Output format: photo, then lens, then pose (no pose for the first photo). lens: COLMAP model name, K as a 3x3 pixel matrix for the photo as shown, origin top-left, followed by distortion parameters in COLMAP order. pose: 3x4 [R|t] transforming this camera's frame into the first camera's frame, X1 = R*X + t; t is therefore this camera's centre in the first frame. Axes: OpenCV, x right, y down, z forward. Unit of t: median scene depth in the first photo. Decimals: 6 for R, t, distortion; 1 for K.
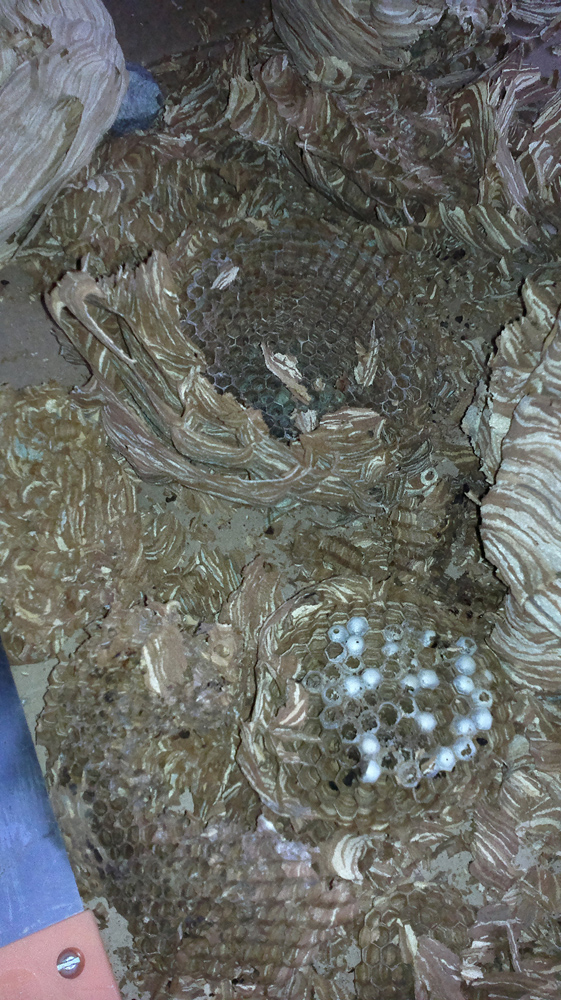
lens RADIAL K [[888.5, 0, 275.9], [0, 888.5, 502.8], [0, 0, 1]] dist [0.007928, -0.007680]
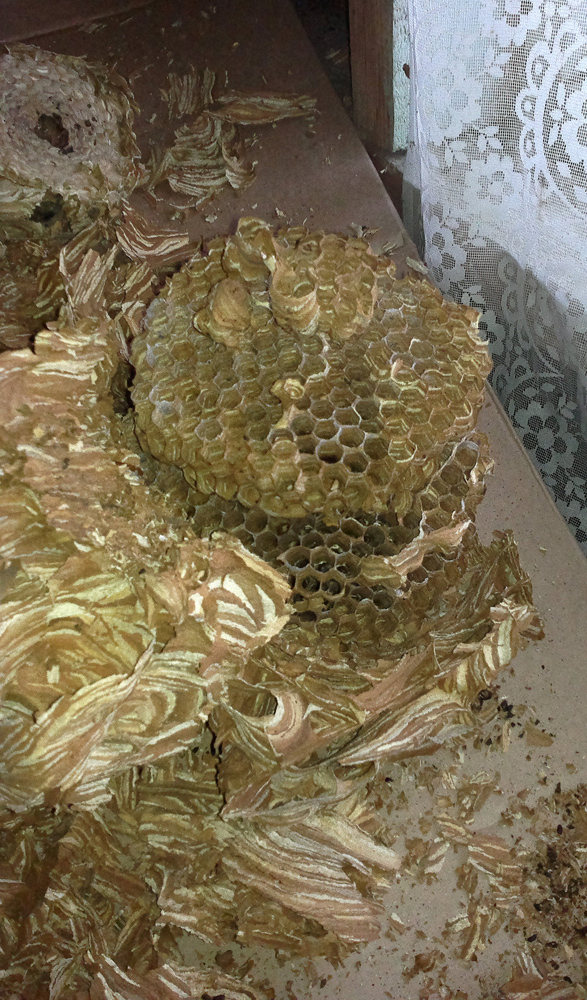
lens RADIAL K [[918.8, 0, 290.7], [0, 918.8, 495.1], [0, 0, 1]] dist [0.002151, 0.000000]
pose [[0.999147, -0.002234, -0.041245, 0.558166], [-0.004097, 0.988254, -0.152767, -0.004342], [0.041102, 0.152806, 0.987401, -0.060987]]
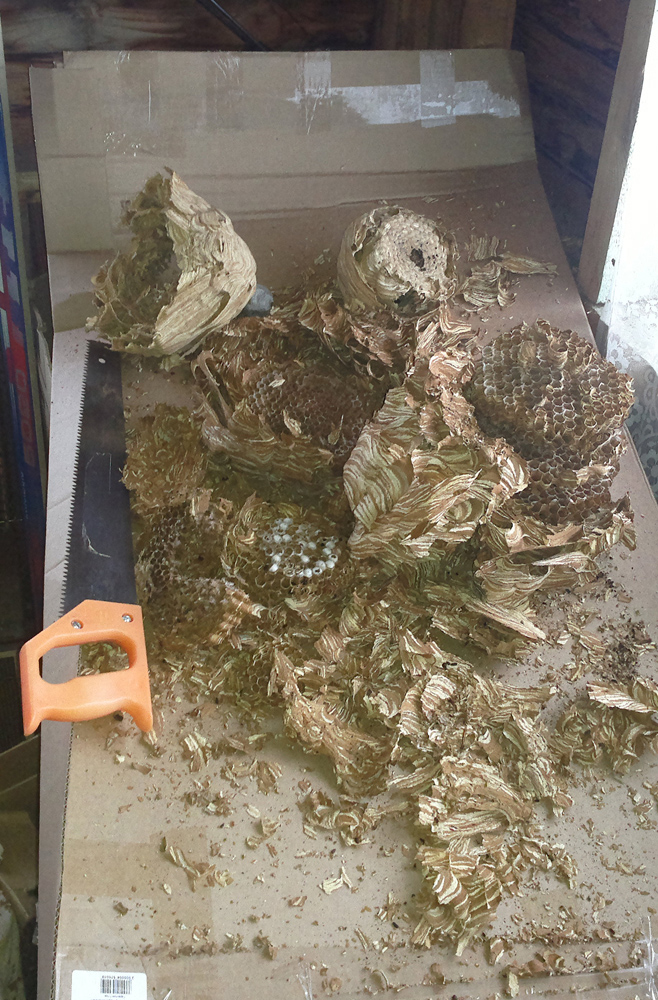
lens RADIAL K [[1003.9, 0, 331.5], [0, 1003.9, 502.1], [0, 0, 1]] dist [0.008992, 0.000000]
pose [[0.974402, 0.194466, -0.112802, 0.383241], [-0.218545, 0.937029, -0.272424, 0.613334], [0.052721, 0.290103, 0.955542, -1.138509]]
